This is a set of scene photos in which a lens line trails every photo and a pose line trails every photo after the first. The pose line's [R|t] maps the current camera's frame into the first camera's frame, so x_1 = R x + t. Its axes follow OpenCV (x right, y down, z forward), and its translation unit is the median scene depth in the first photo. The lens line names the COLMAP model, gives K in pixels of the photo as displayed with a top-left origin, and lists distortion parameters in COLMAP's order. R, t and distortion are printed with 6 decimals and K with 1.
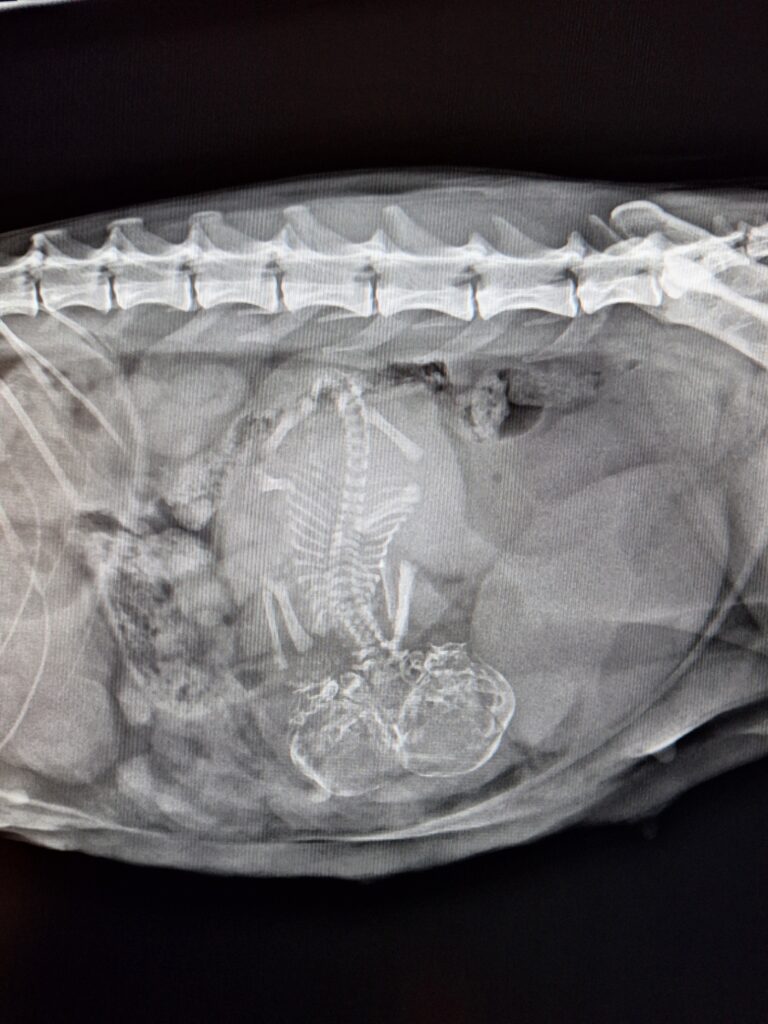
lens RADIAL K [[678.2, 0, 381.6], [0, 678.2, 514.3], [0, 0, 1]] dist [0.010401, -0.003384]
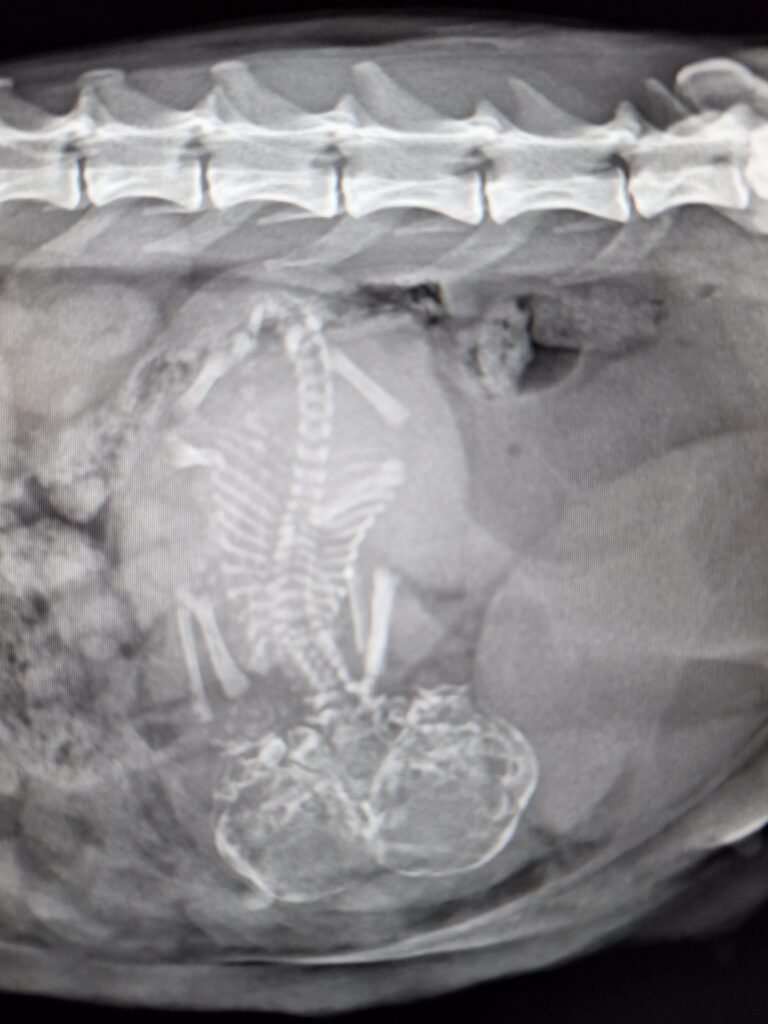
lens RADIAL K [[678.2, 0, 387.2], [0, 678.2, 519.4], [0, 0, 1]] dist [0.010401, -0.003384]
pose [[0.998451, 0.006113, 0.055298, 0.001273], [-0.007763, 0.999529, 0.029679, -0.002326], [-0.055091, -0.030062, 0.998029, 0.297197]]
